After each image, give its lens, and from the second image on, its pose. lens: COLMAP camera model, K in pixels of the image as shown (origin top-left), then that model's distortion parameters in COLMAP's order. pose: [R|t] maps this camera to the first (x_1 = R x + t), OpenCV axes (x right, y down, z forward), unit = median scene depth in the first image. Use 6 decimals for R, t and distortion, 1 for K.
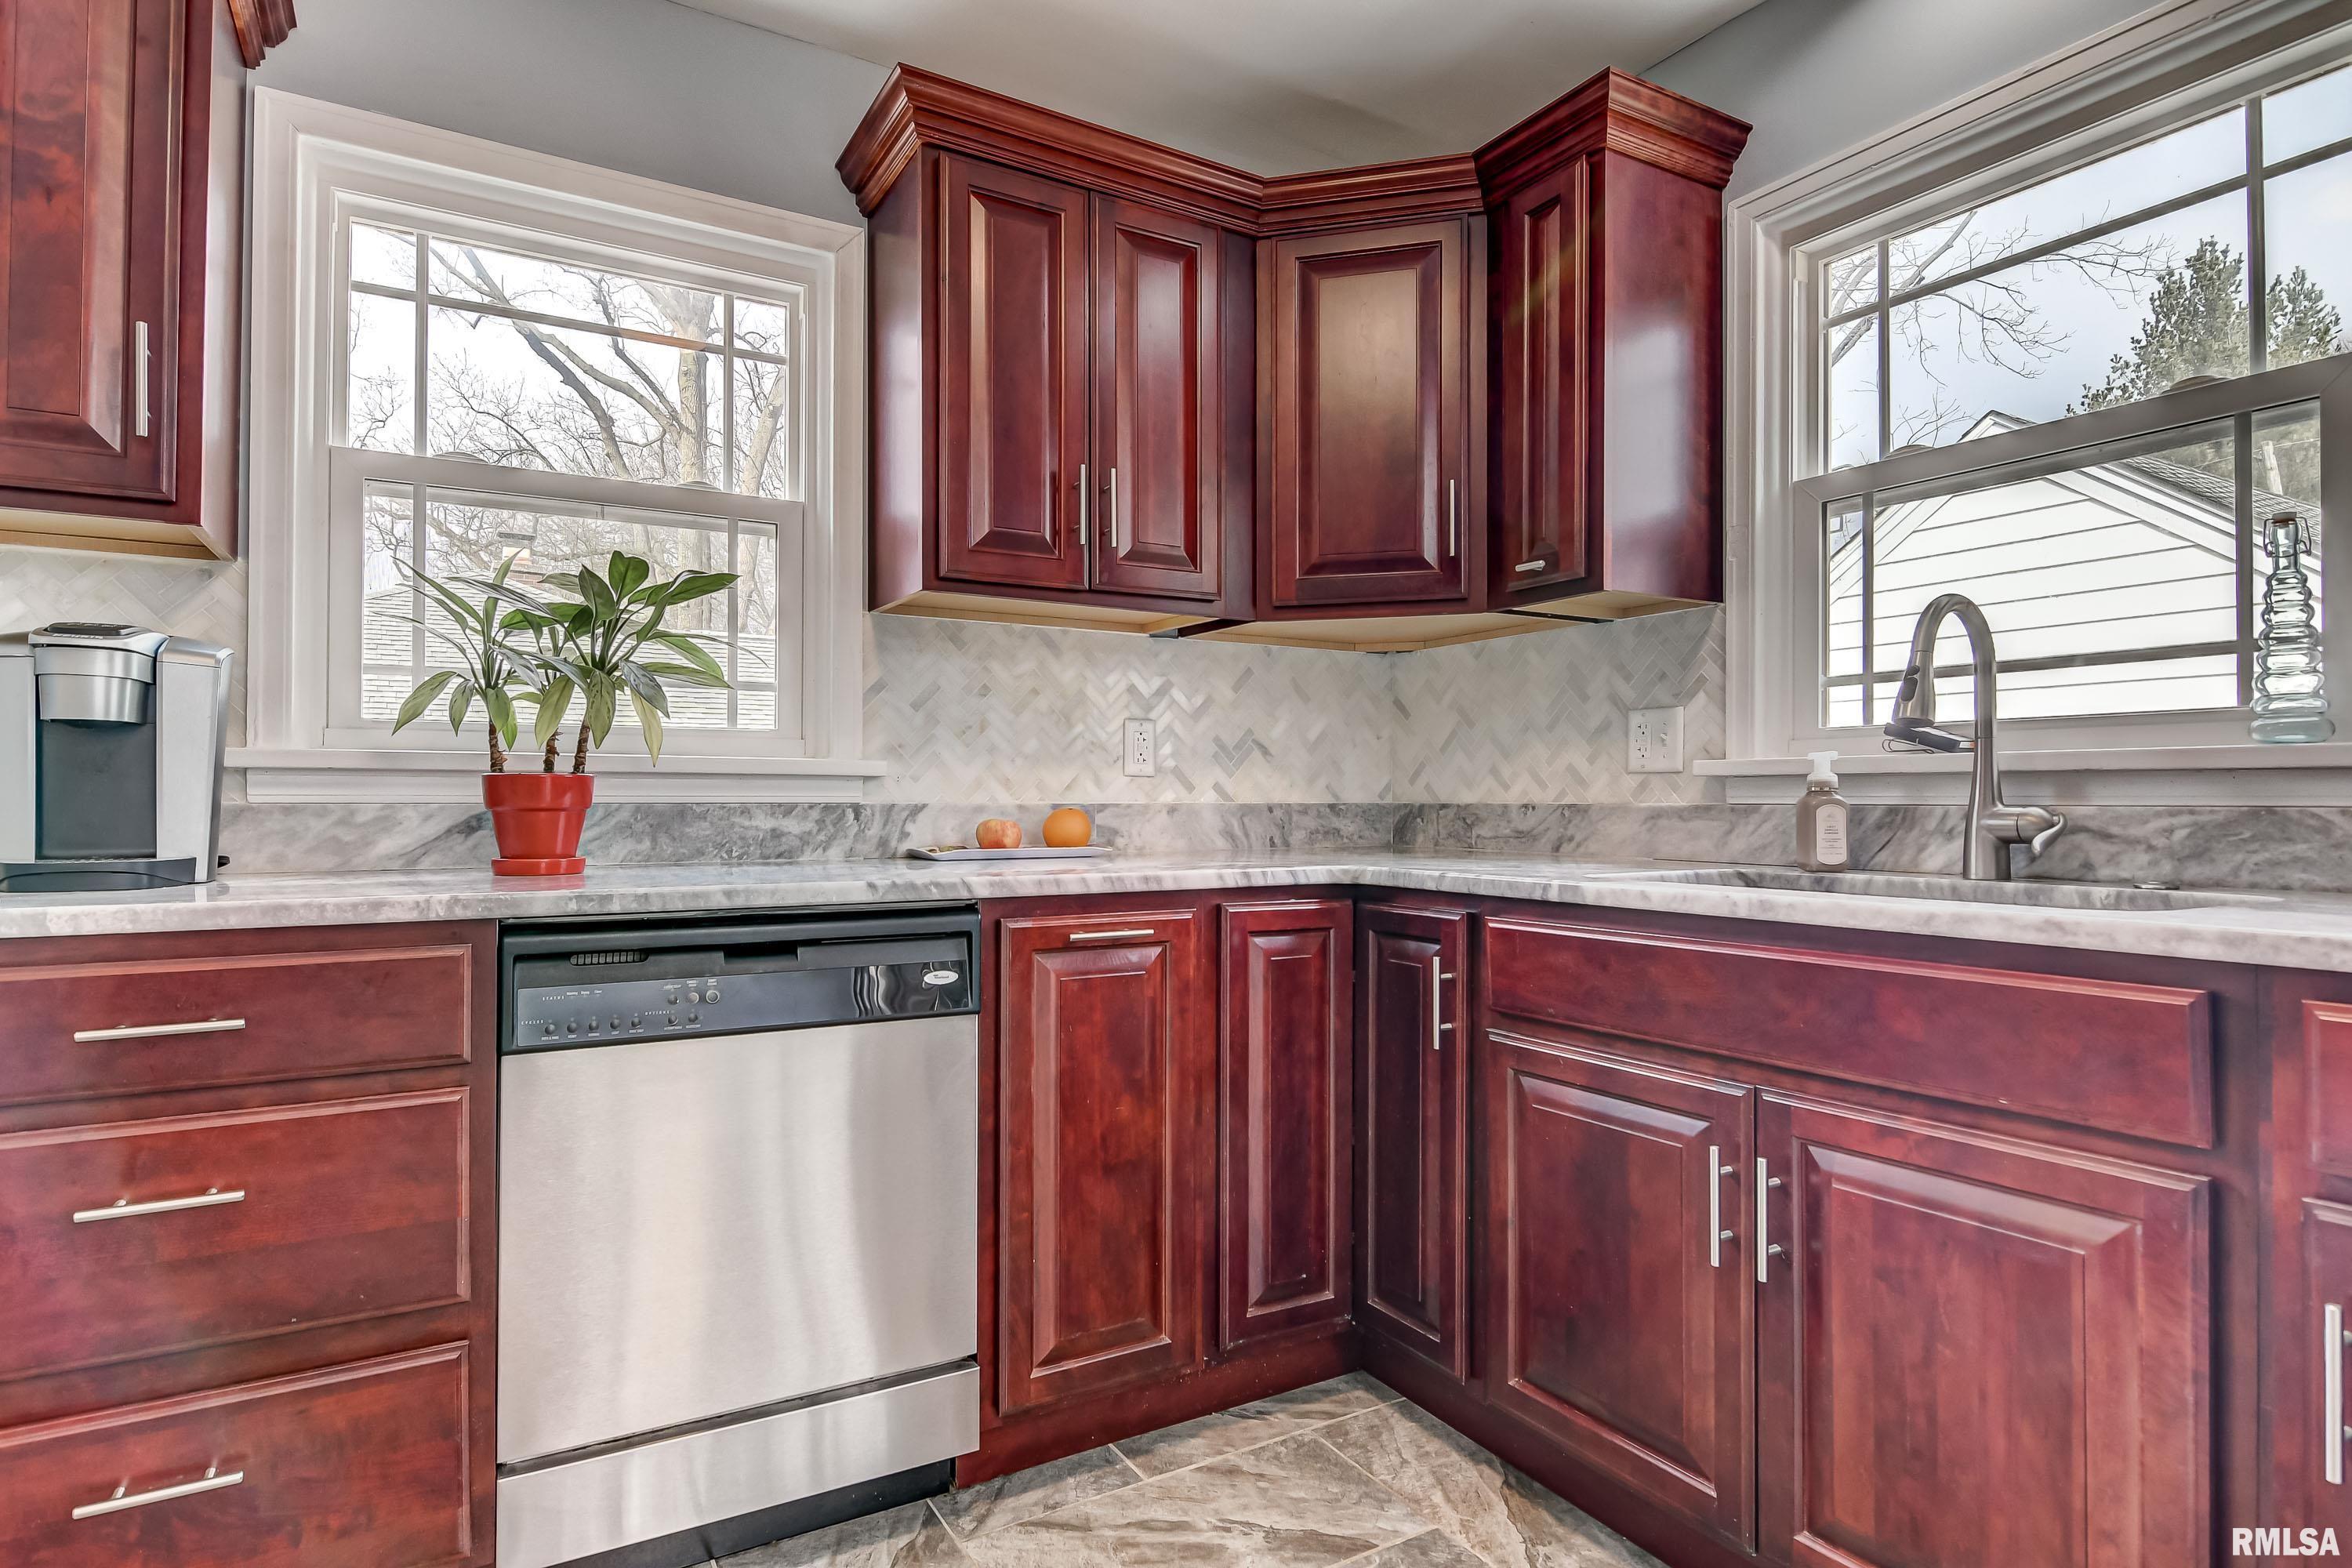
lens RADIAL K [[1246.5, 0, 1172.3], [0, 1246.5, 781.3], [0, 0, 1]] dist [0.007107, -0.005903]
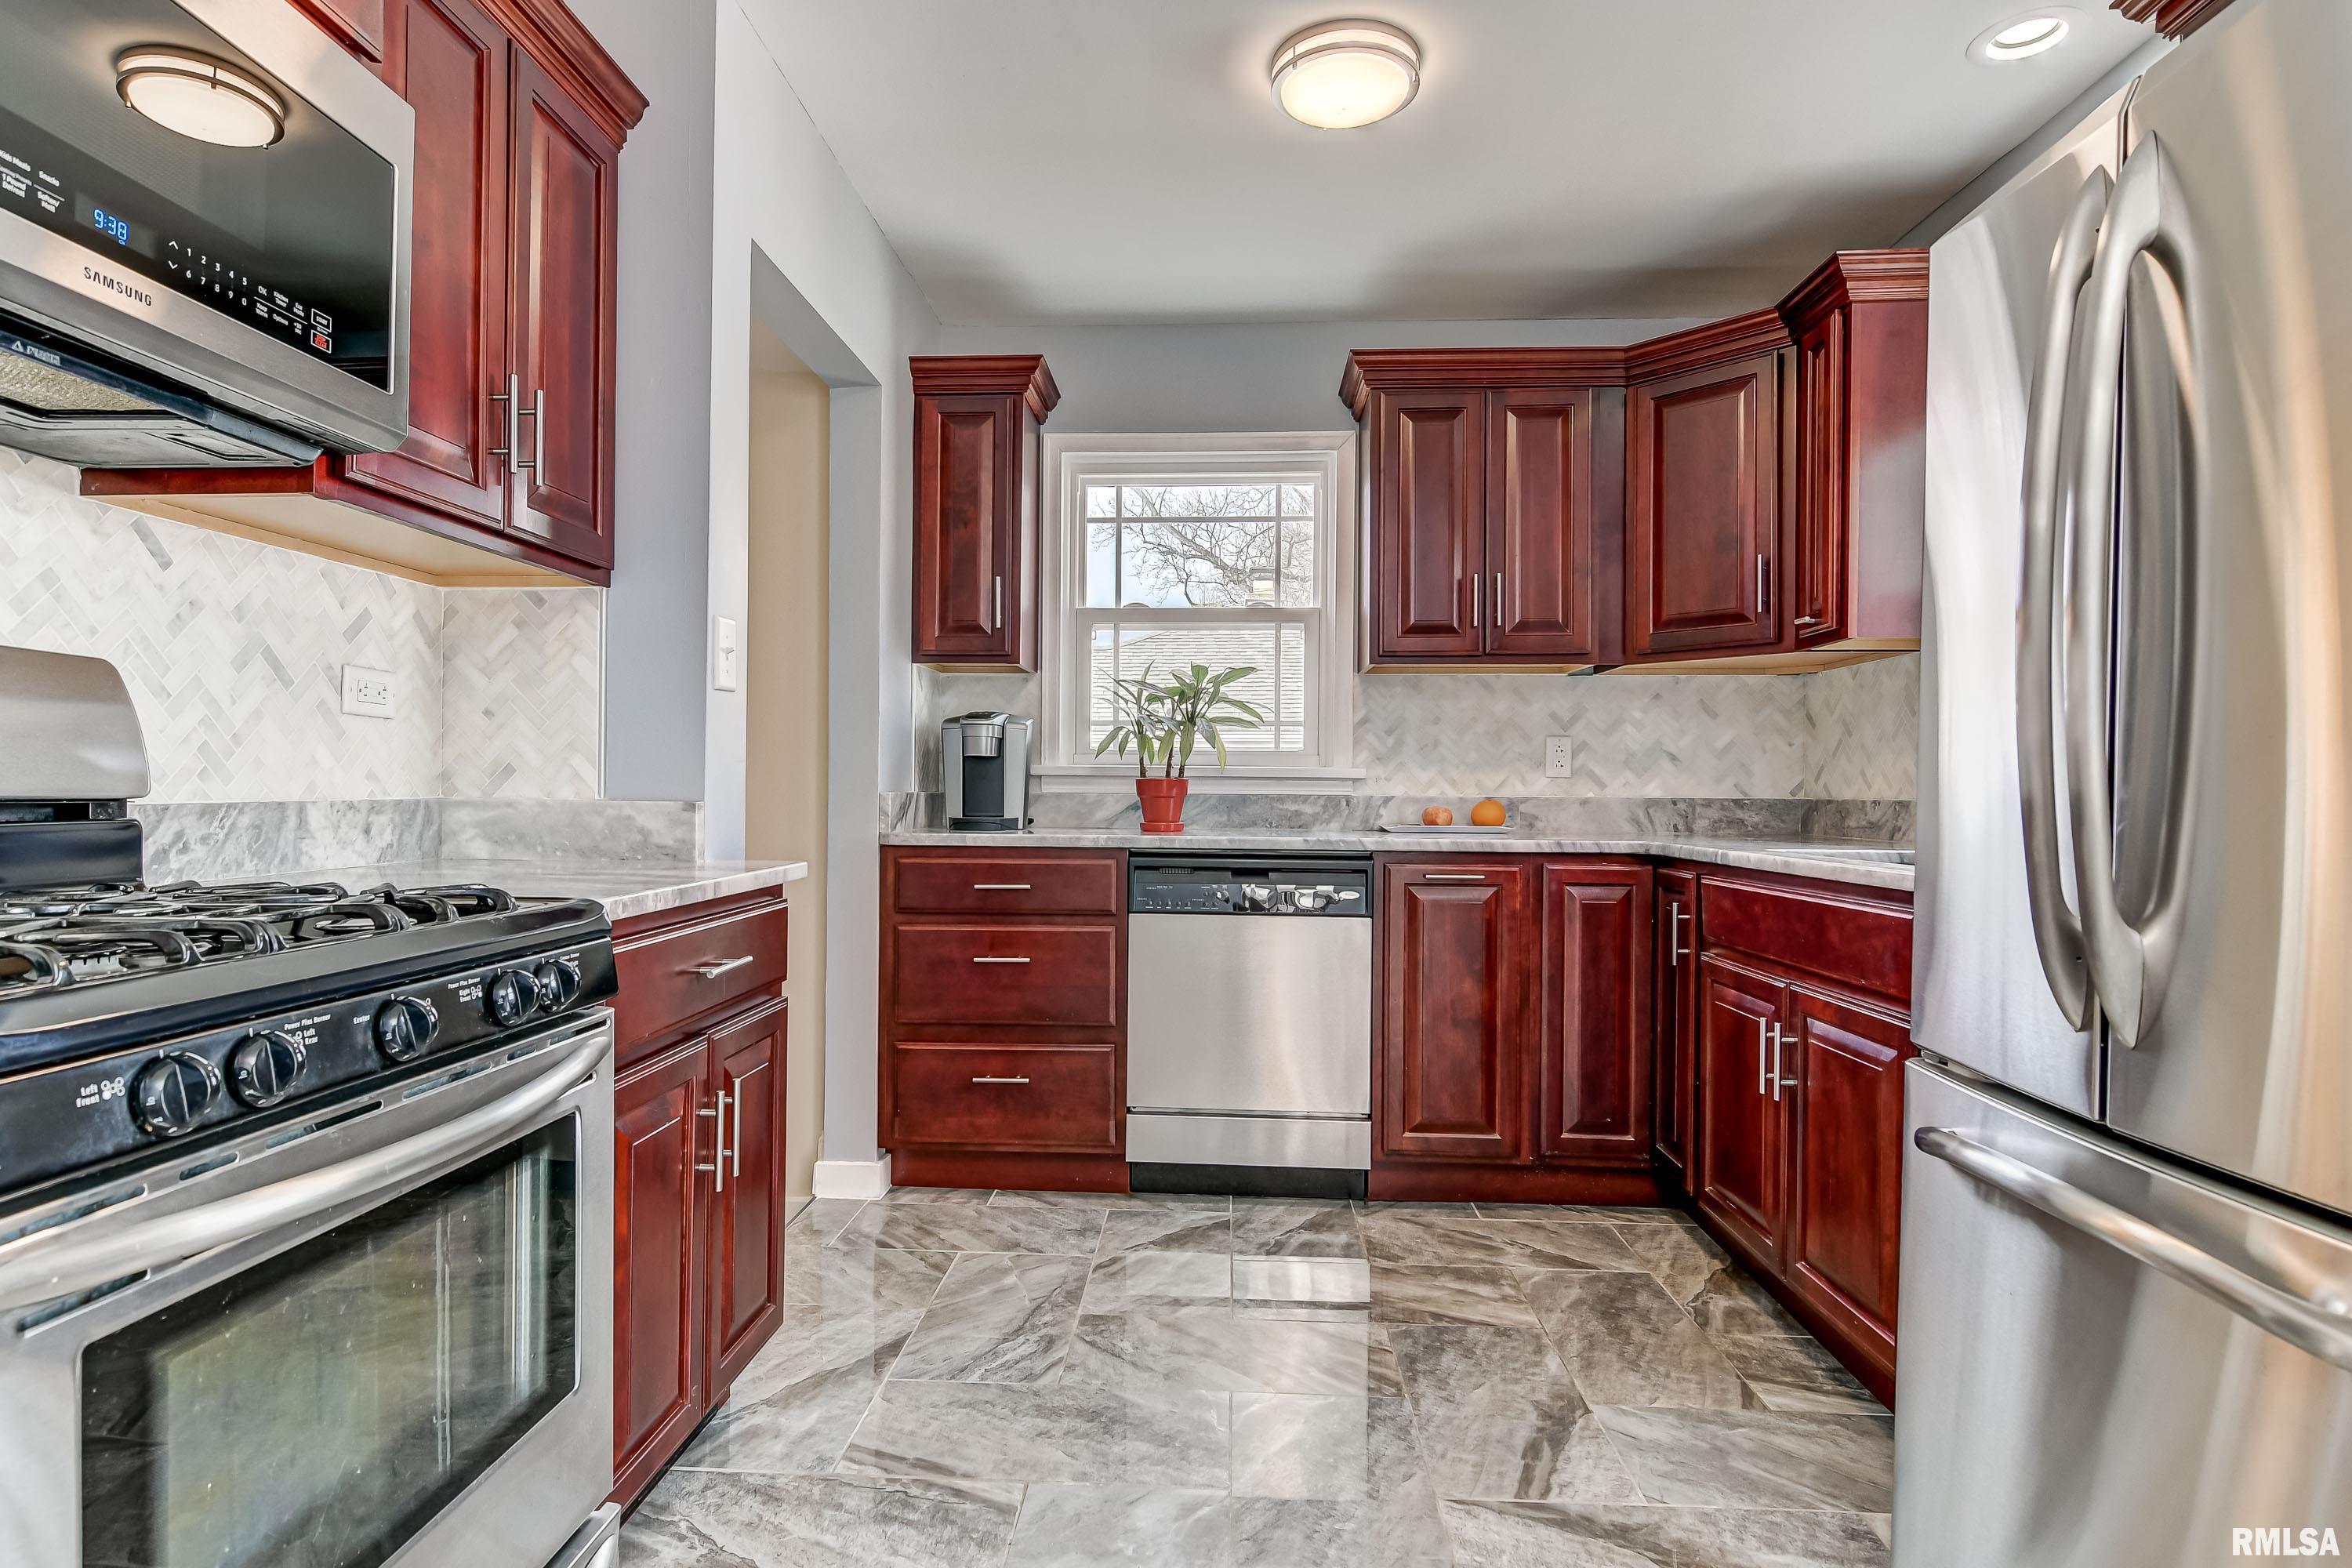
lens RADIAL K [[1246.5, 0, 1160.4], [0, 1246.5, 782.6], [0, 0, 1]] dist [0.007107, -0.005903]
pose [[0.833287, 0.002143, -0.552837, 0.461792], [0.001171, 0.999983, 0.005641, -0.008414], [0.552840, -0.005348, 0.833270, -0.495563]]
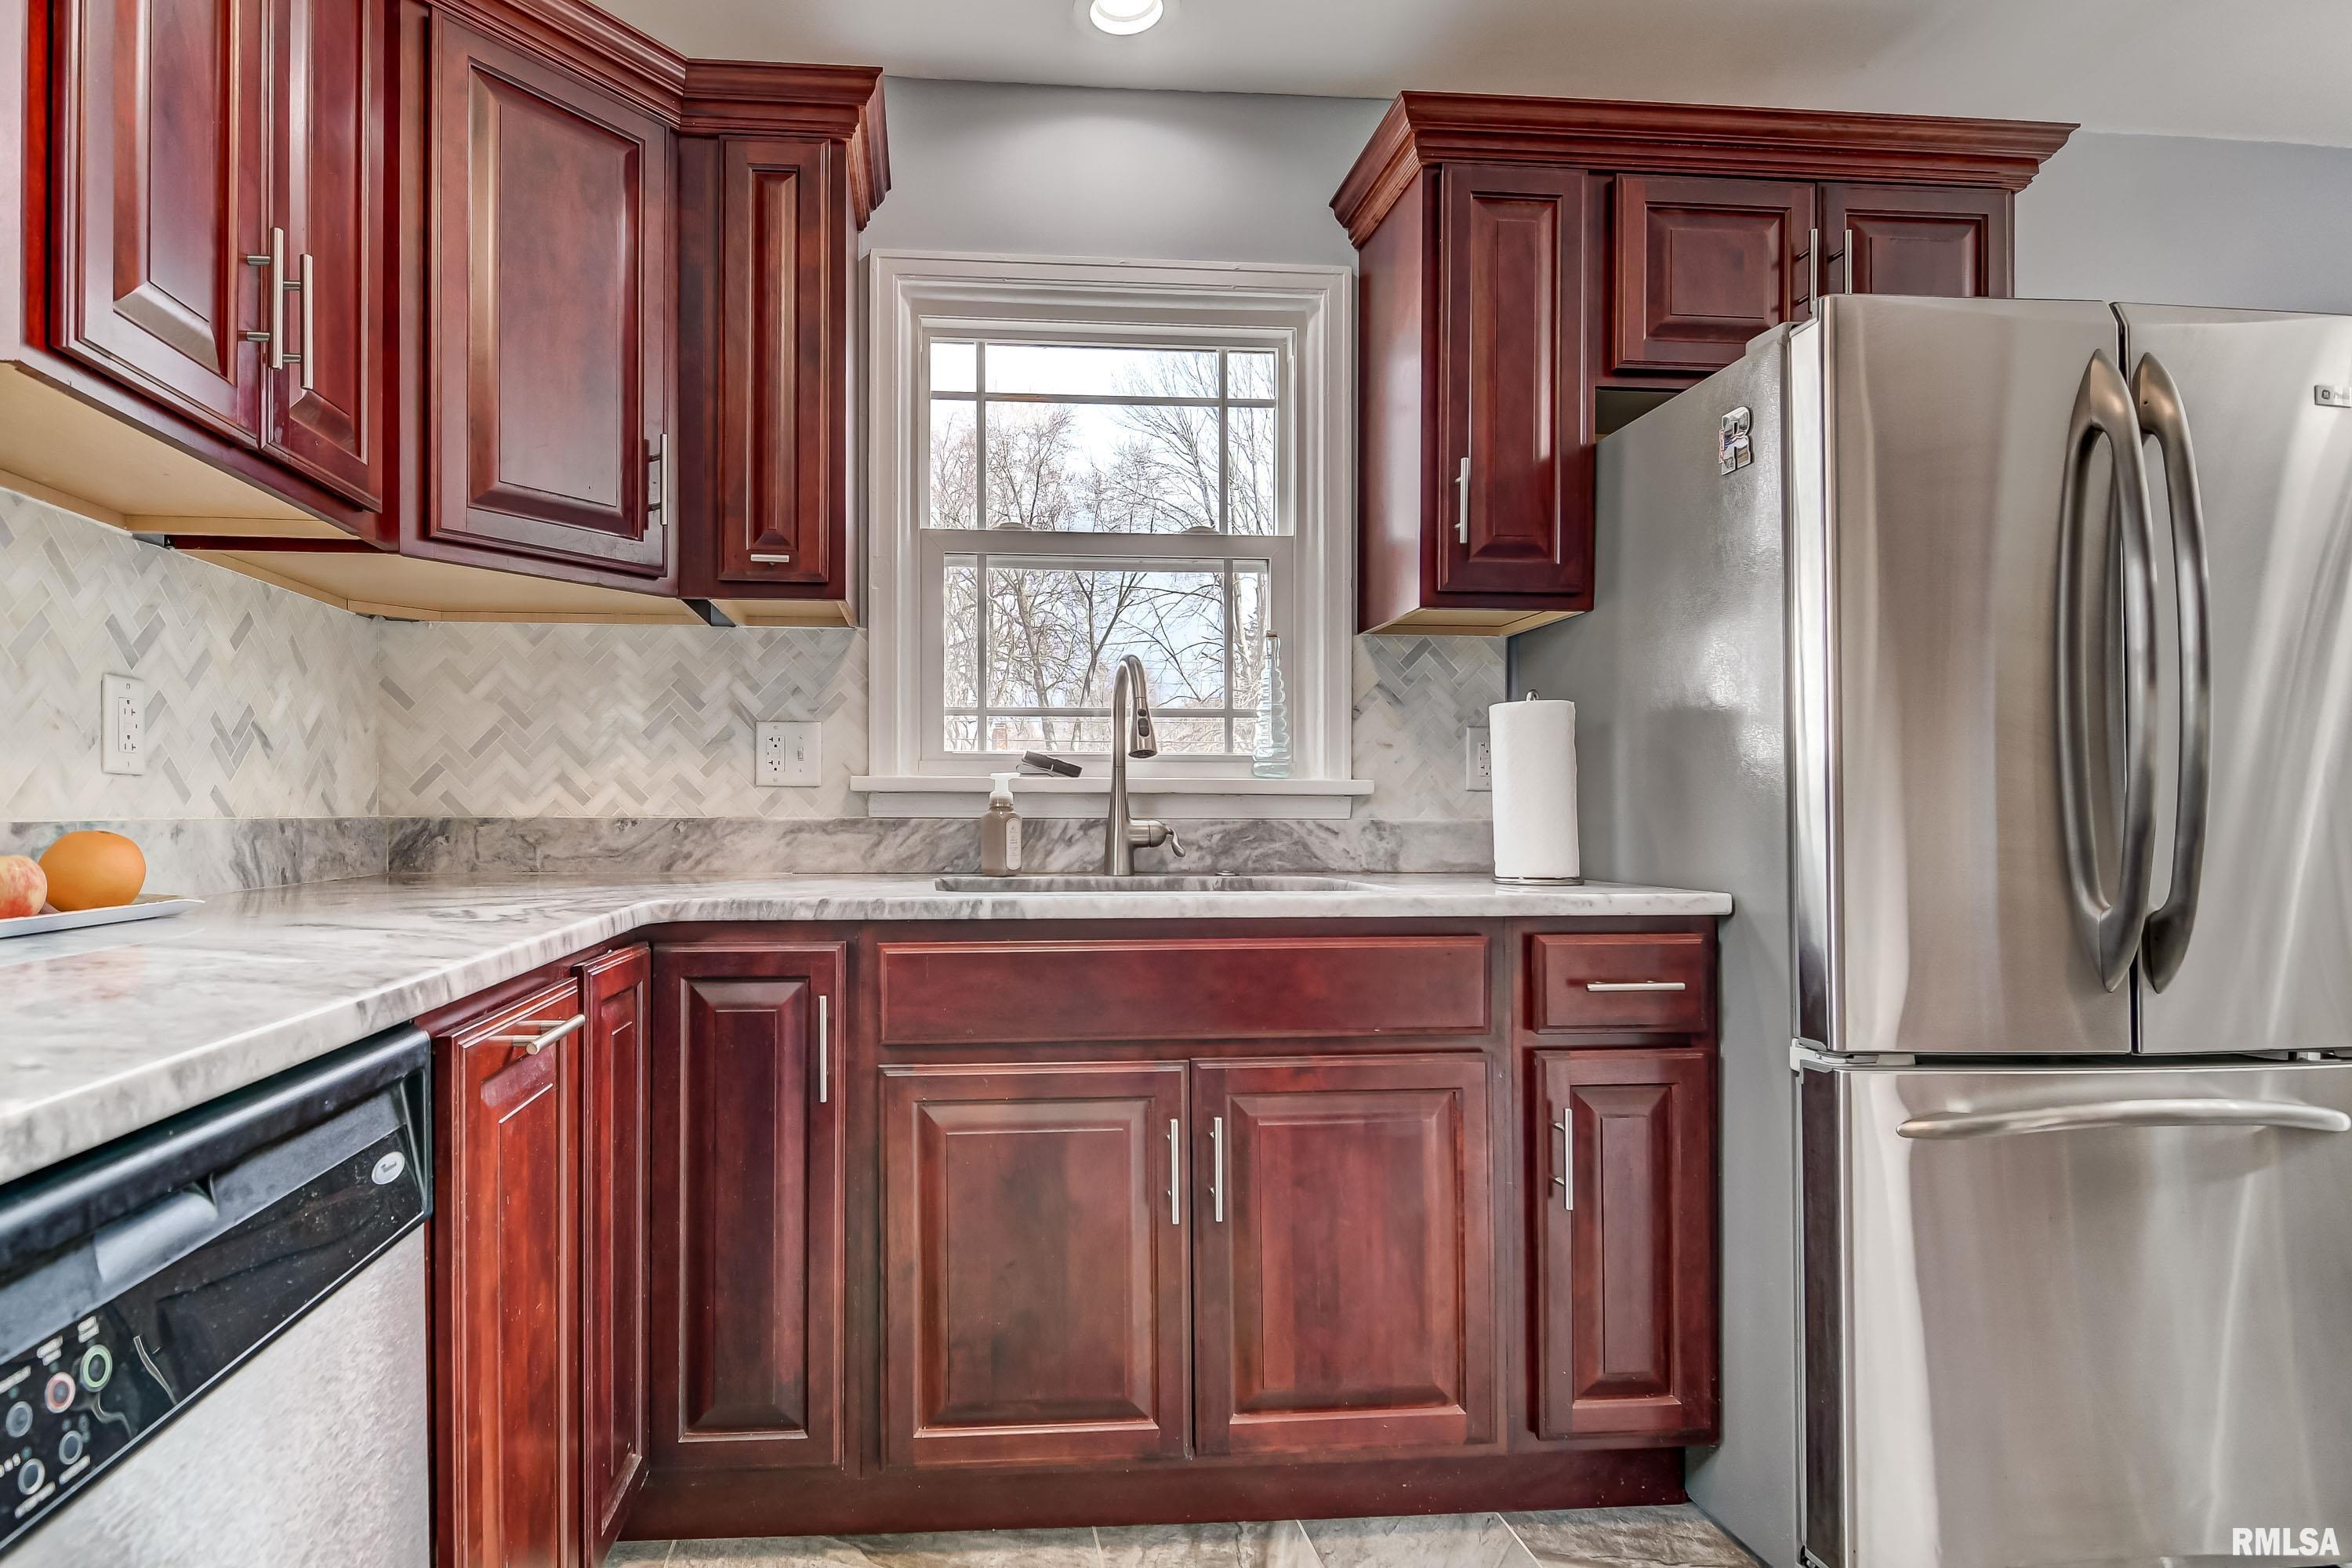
lens RADIAL K [[1129.1, 0, 1177.5], [0, 1129.1, 816.2], [0, 0, 1]] dist [0.017890, -0.012065]
pose [[0.439315, -0.002187, 0.898331, -0.334307], [-0.014955, 0.999841, 0.009748, 0.003775], [-0.898209, -0.017717, 0.439212, 0.374108]]
